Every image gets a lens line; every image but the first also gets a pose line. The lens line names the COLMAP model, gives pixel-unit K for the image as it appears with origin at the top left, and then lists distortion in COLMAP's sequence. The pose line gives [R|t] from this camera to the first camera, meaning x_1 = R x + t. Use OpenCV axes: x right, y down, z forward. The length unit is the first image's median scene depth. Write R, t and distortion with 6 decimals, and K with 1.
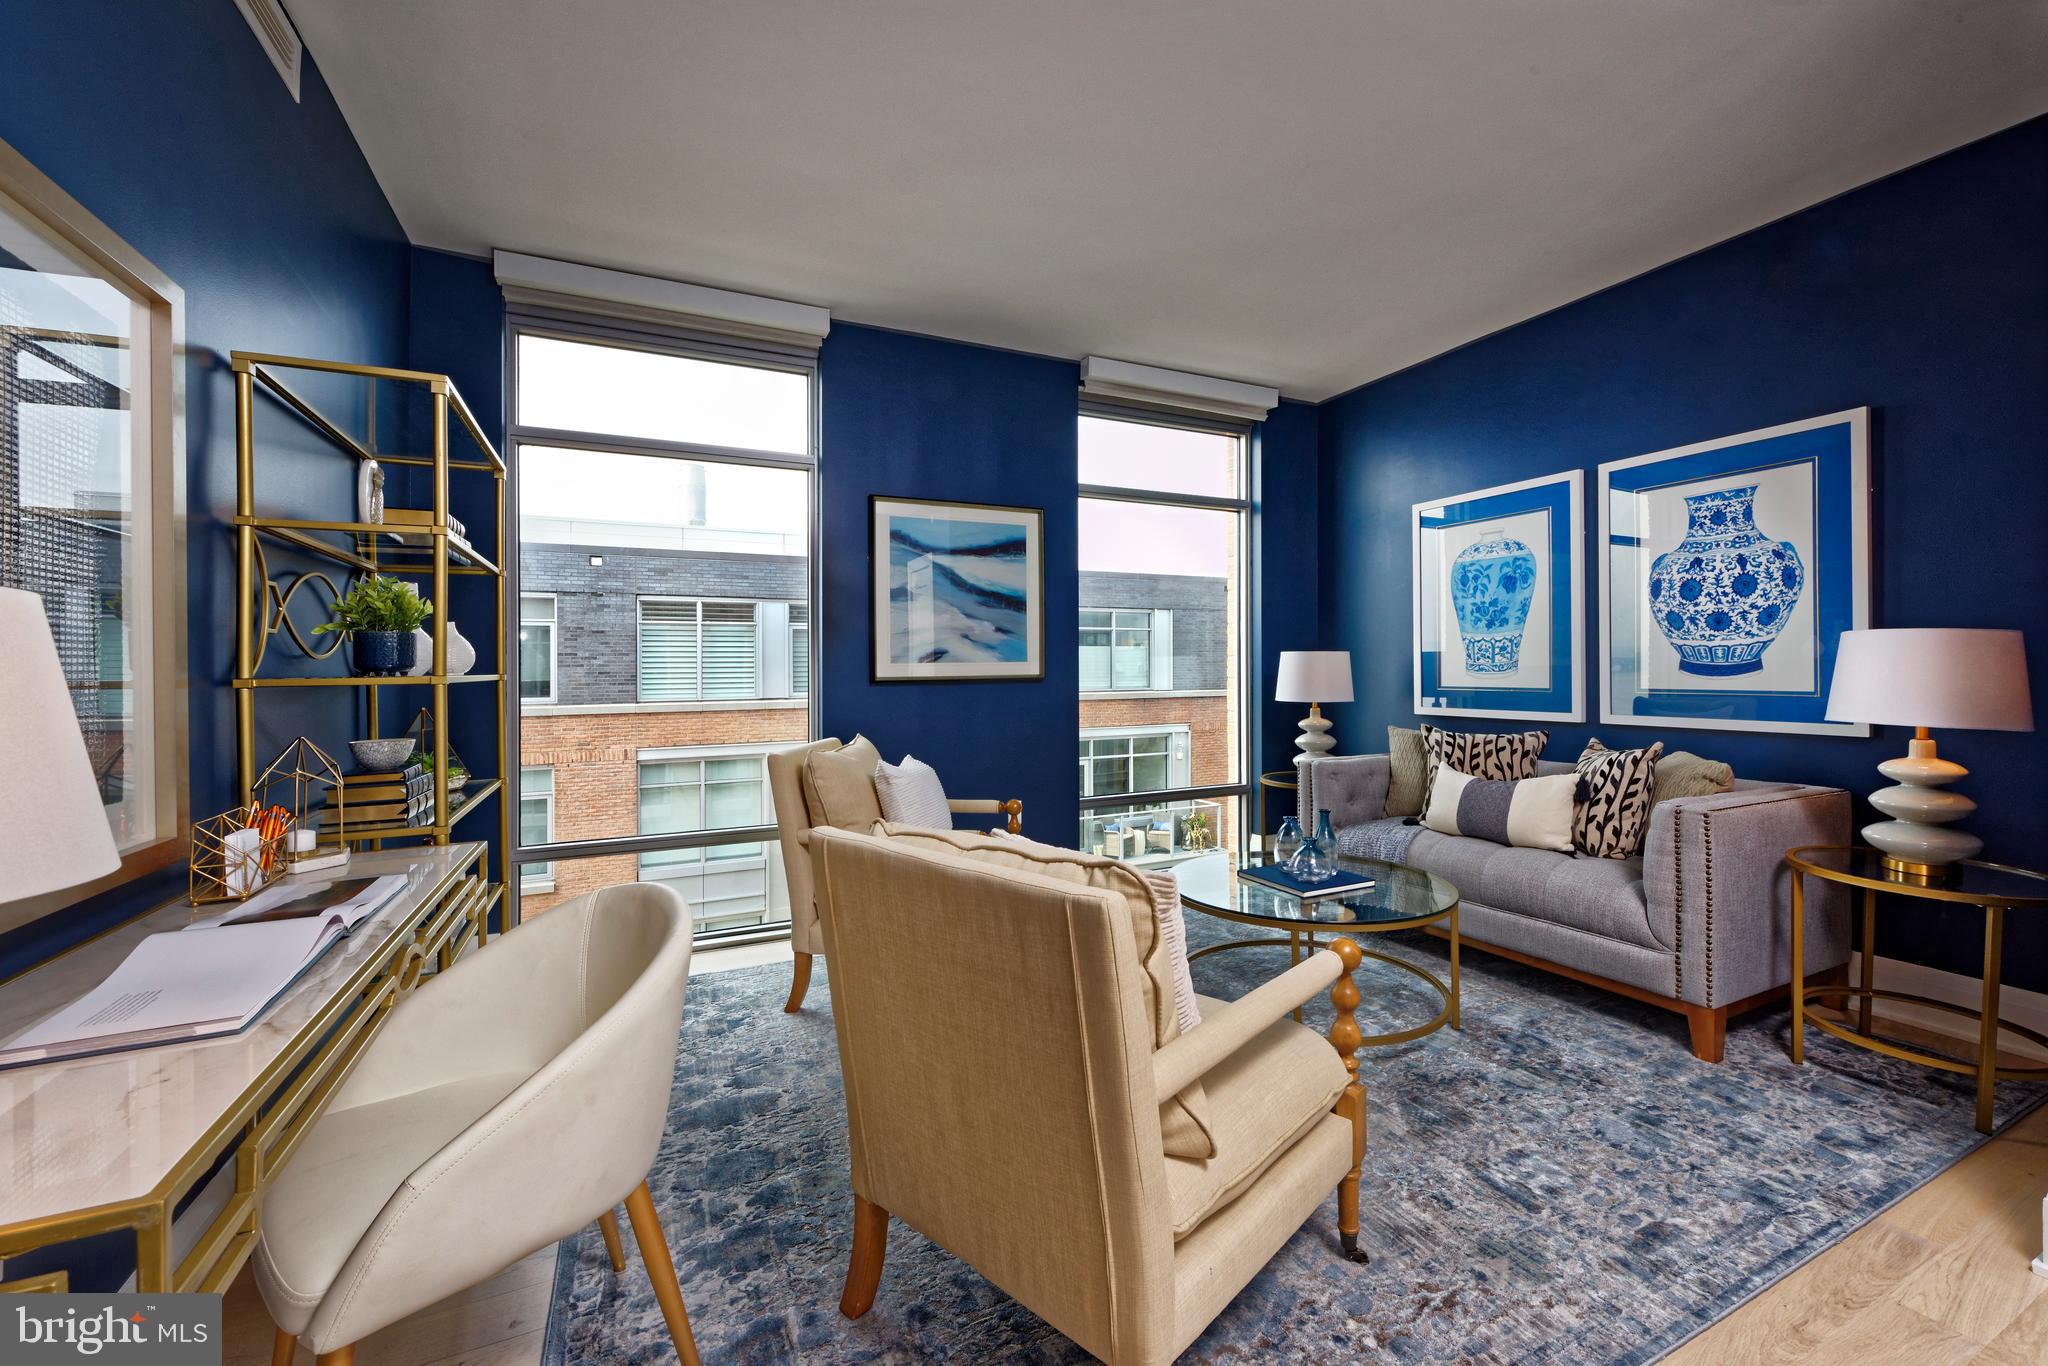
lens RADIAL K [[832.8, 0, 1024.0], [0, 832.8, 683.0], [0, 0, 1]] dist [-0.002014, -0.000441]
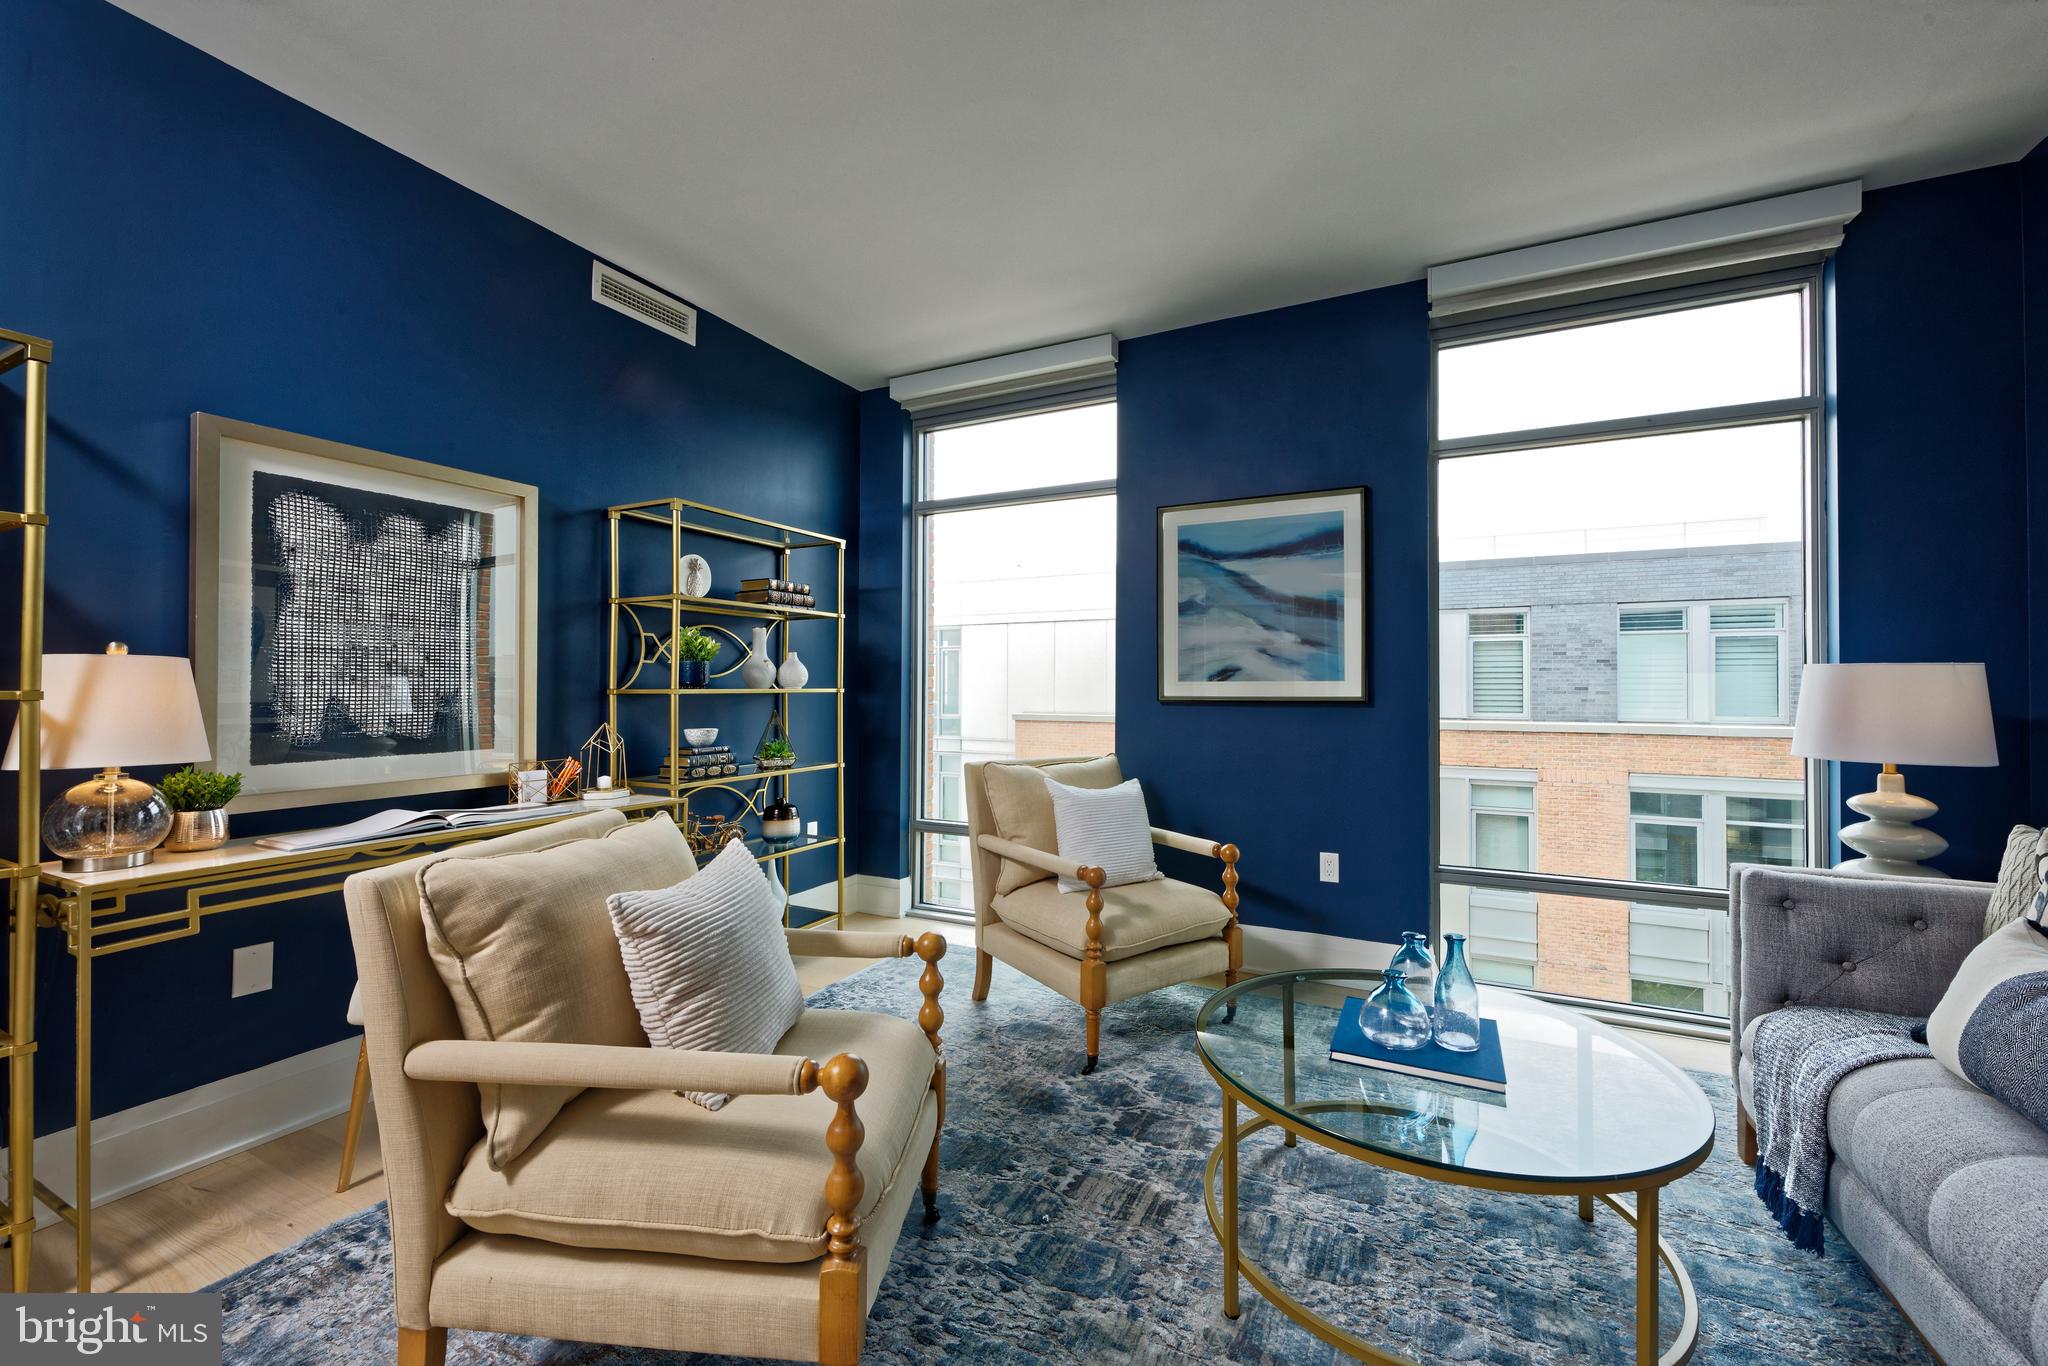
lens RADIAL K [[796.1, 0, 953.7], [0, 796.1, 682.7], [0, 0, 1]] dist [-0.001919, -0.000382]
pose [[0.603905, 0.007451, -0.797022, 0.431924], [-0.021629, 0.999741, -0.007043, -0.011272], [0.796763, 0.021492, 0.603910, 0.267858]]
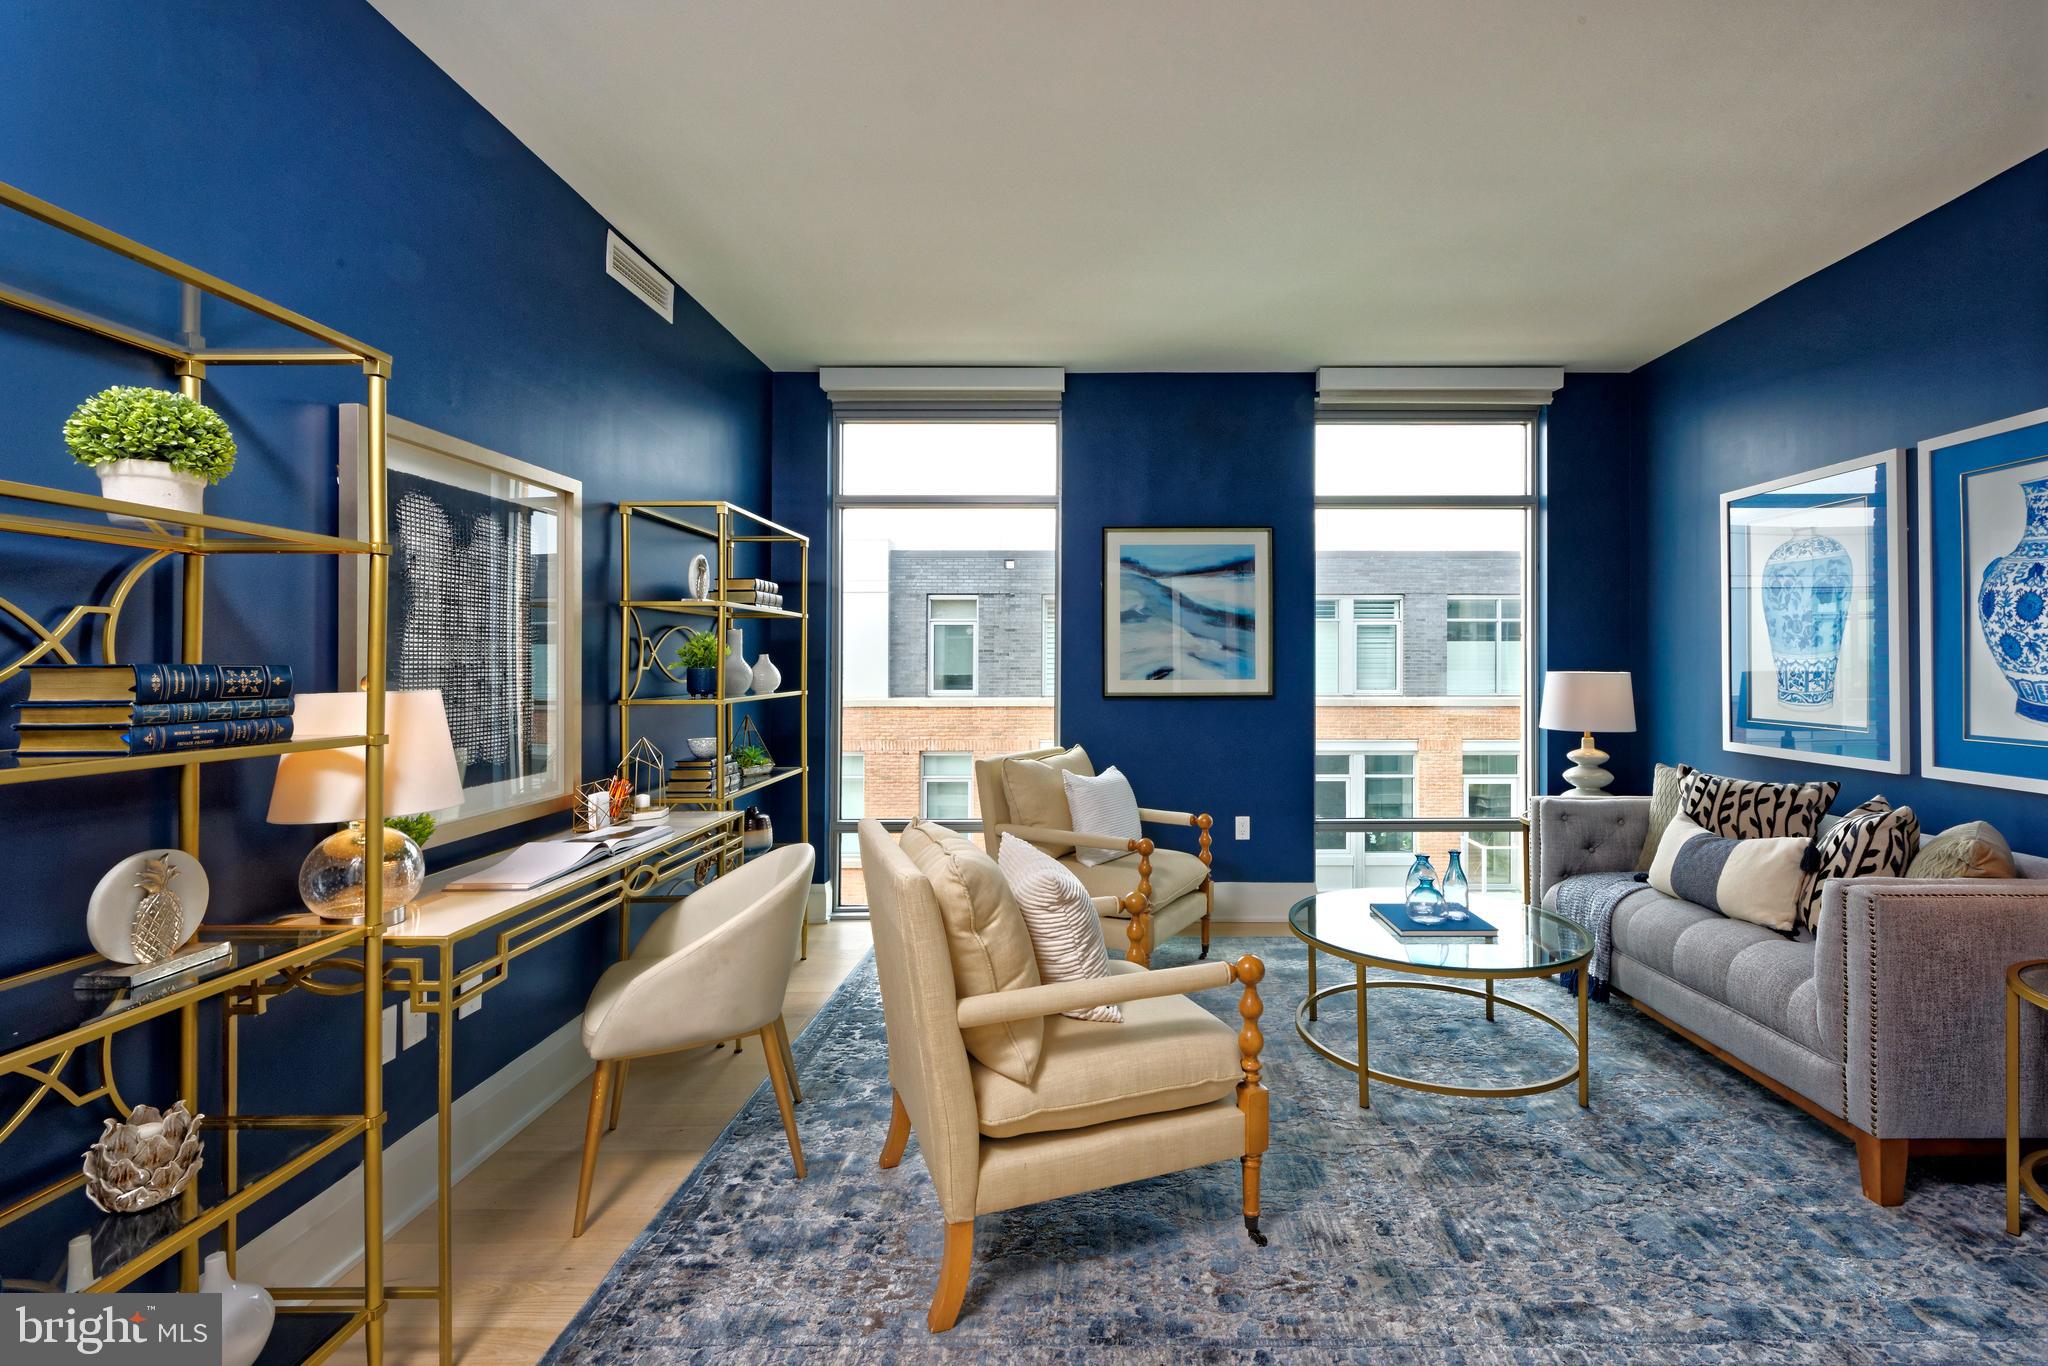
lens RADIAL K [[894.0, 0, 1028.9], [0, 894.0, 676.0], [0, 0, 1]] dist [-0.001794, -0.000115]
pose [[0.887192, 0.010959, -0.461270, 0.290249], [-0.011327, 0.999934, 0.001971, -0.031783], [0.461261, 0.003477, 0.887258, -0.096122]]
